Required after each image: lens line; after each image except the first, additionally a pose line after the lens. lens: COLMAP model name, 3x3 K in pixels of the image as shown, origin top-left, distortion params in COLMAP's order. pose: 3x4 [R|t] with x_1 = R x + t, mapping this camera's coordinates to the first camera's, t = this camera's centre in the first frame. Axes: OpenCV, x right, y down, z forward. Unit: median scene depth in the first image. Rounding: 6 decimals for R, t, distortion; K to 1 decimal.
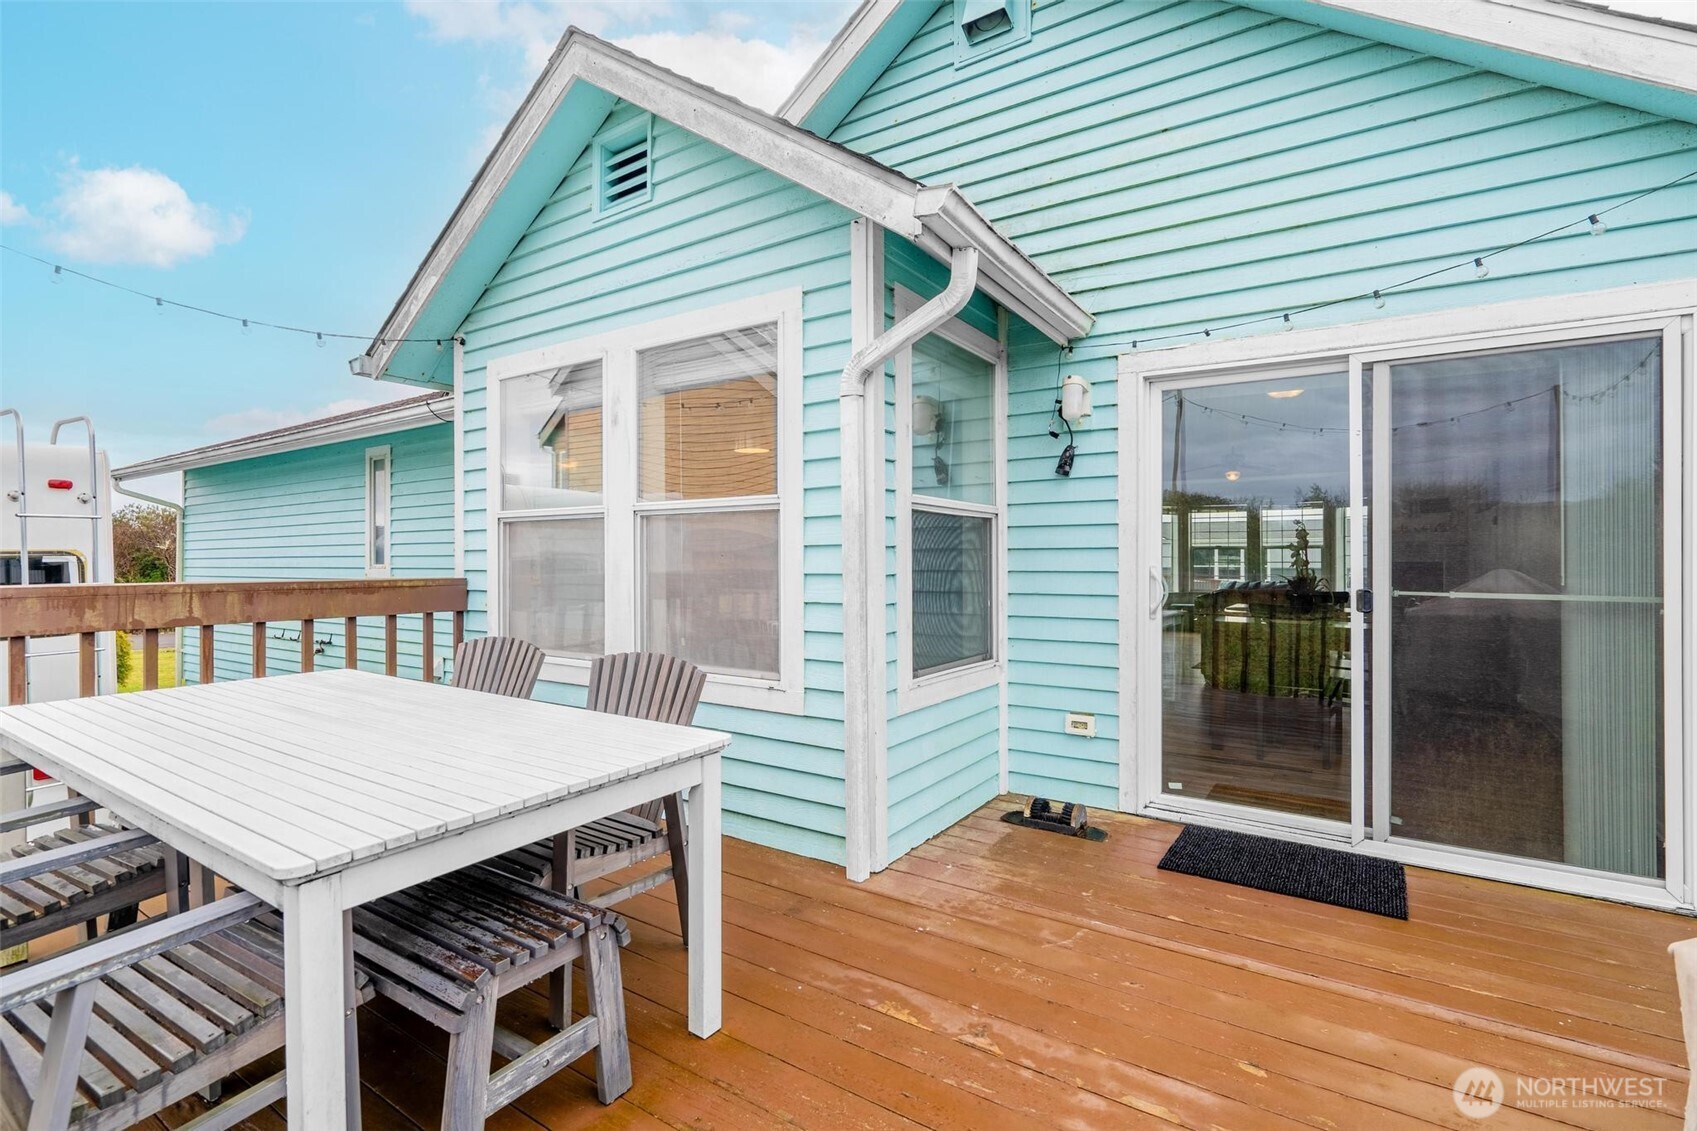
lens RADIAL K [[783.0, 0, 848.5], [0, 783.0, 565.5], [0, 0, 1]] dist [-0.044718, -0.000143]
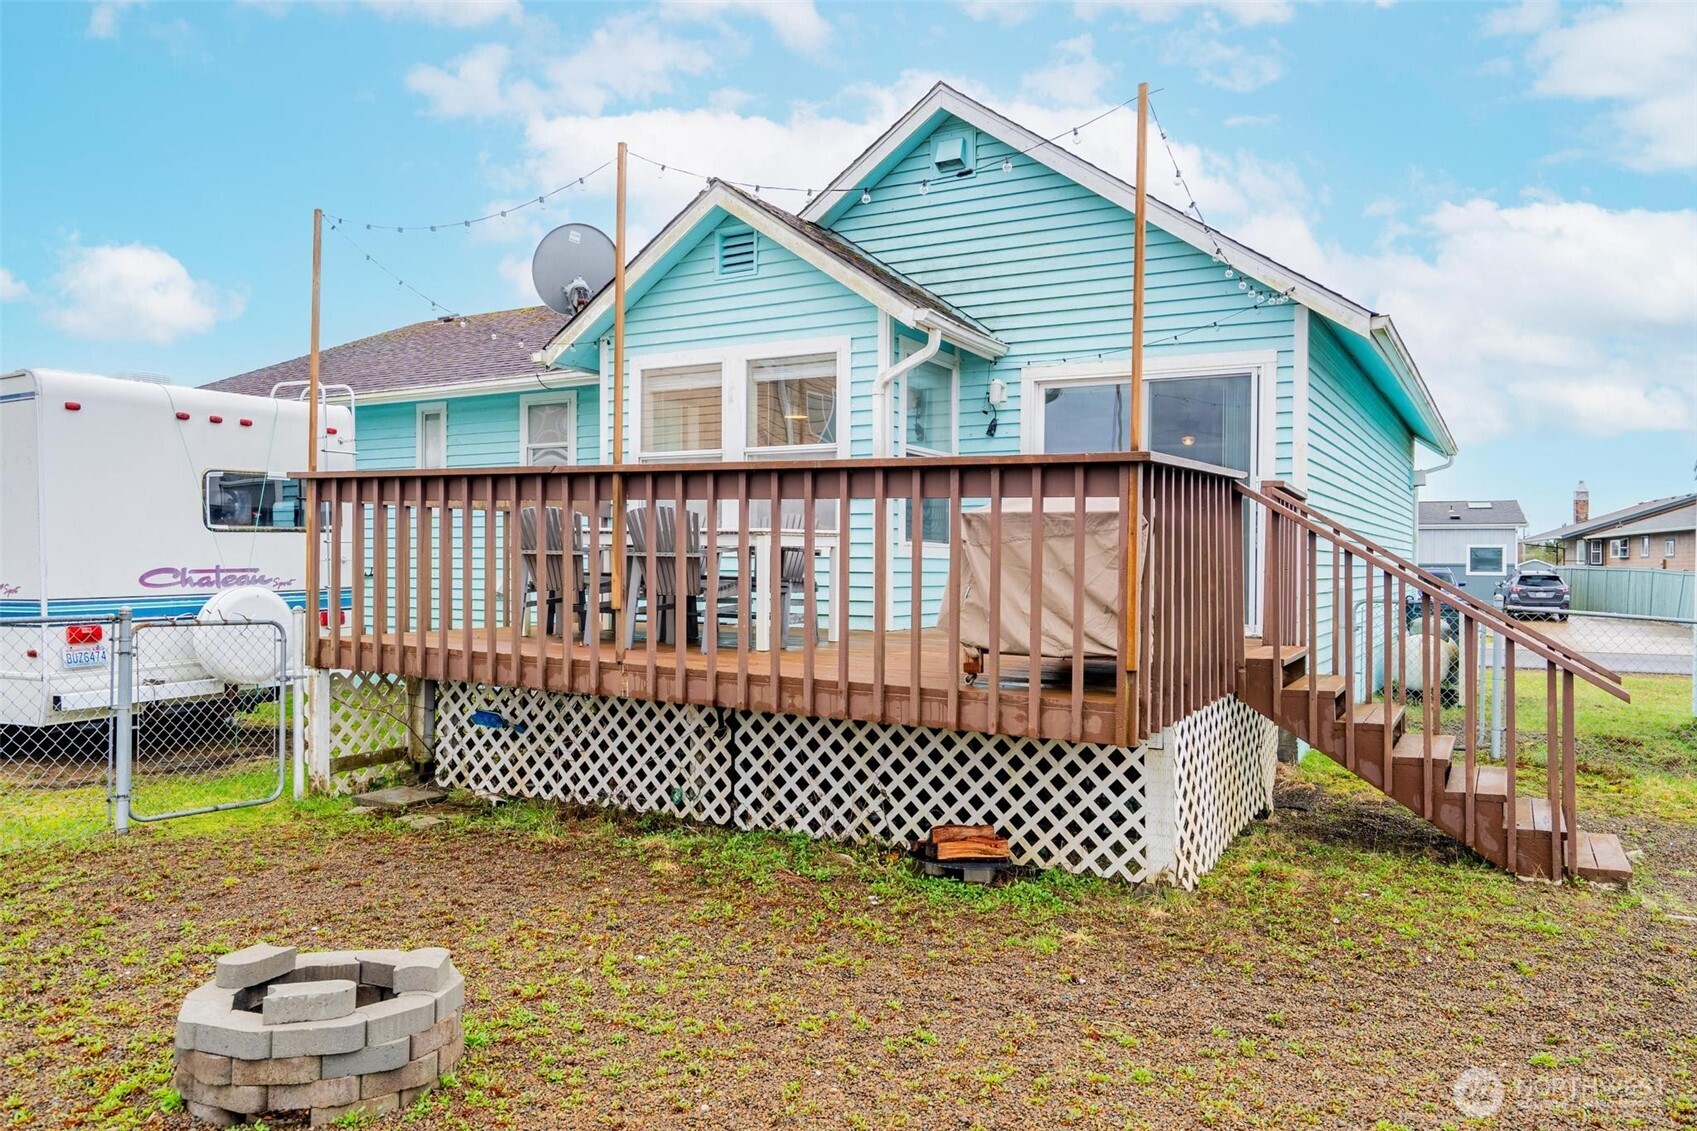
lens RADIAL K [[1209.9, 0, 857.9], [0, 1209.9, 562.3], [0, 0, 1]] dist [0.000989, 0.001045]
pose [[0.996320, 0.006161, 0.085485, -0.245653], [-0.005177, 0.999918, -0.011722, 0.198089], [-0.085550, 0.011237, 0.996271, -1.646561]]
